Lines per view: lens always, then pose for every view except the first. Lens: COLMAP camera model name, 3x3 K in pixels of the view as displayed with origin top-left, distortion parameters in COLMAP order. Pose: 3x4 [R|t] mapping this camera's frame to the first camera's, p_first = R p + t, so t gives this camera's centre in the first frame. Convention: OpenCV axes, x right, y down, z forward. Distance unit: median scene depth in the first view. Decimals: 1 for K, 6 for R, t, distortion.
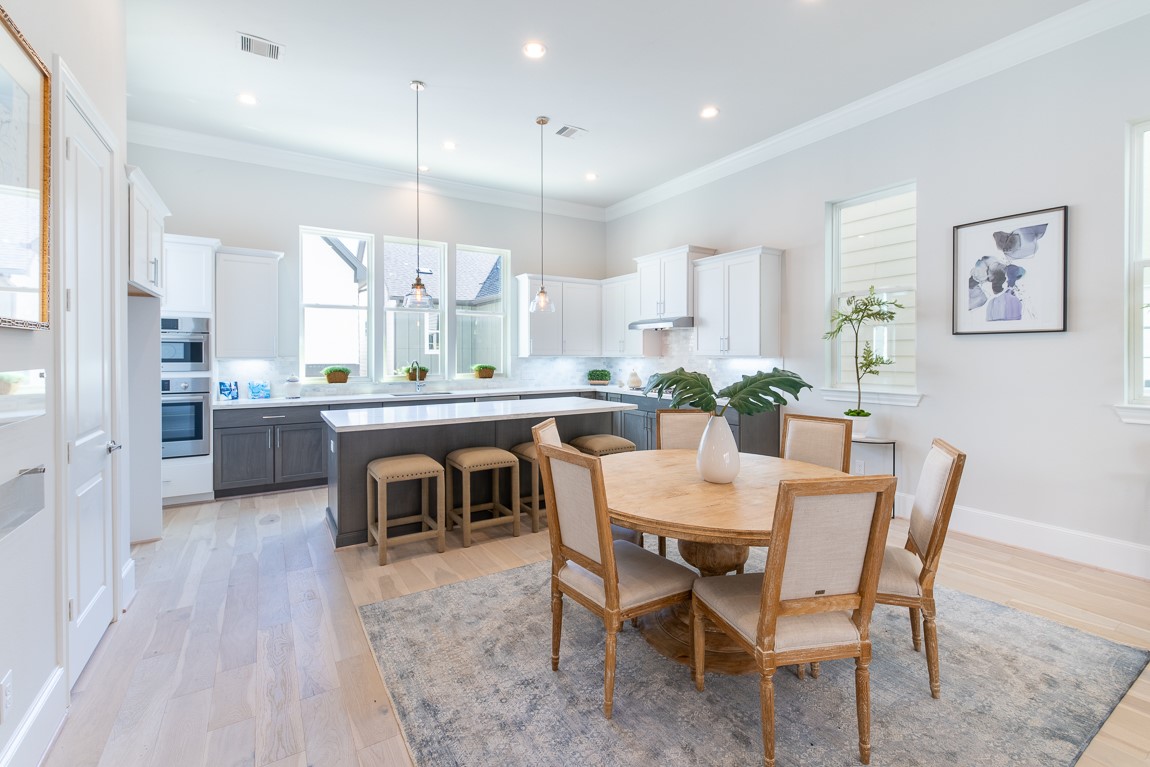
lens RADIAL K [[496.4, 0, 555.3], [0, 496.4, 354.2], [0, 0, 1]] dist [0.004141, 0.000425]
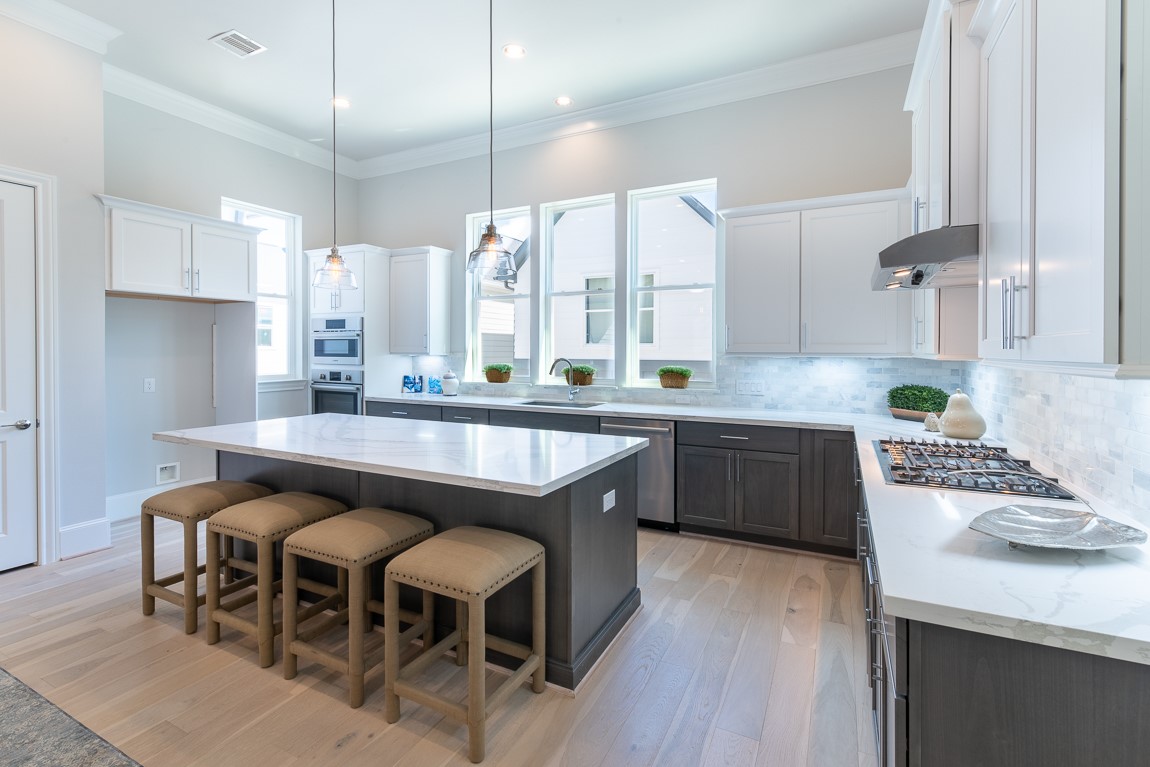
lens RADIAL K [[496.4, 0, 594.6], [0, 496.4, 350.6], [0, 0, 1]] dist [0.004141, 0.000425]
pose [[0.546701, 0.002245, -0.837325, 0.402504], [-0.003884, 0.999992, 0.000145, -0.000222], [0.837319, 0.003173, 0.546705, 0.657908]]
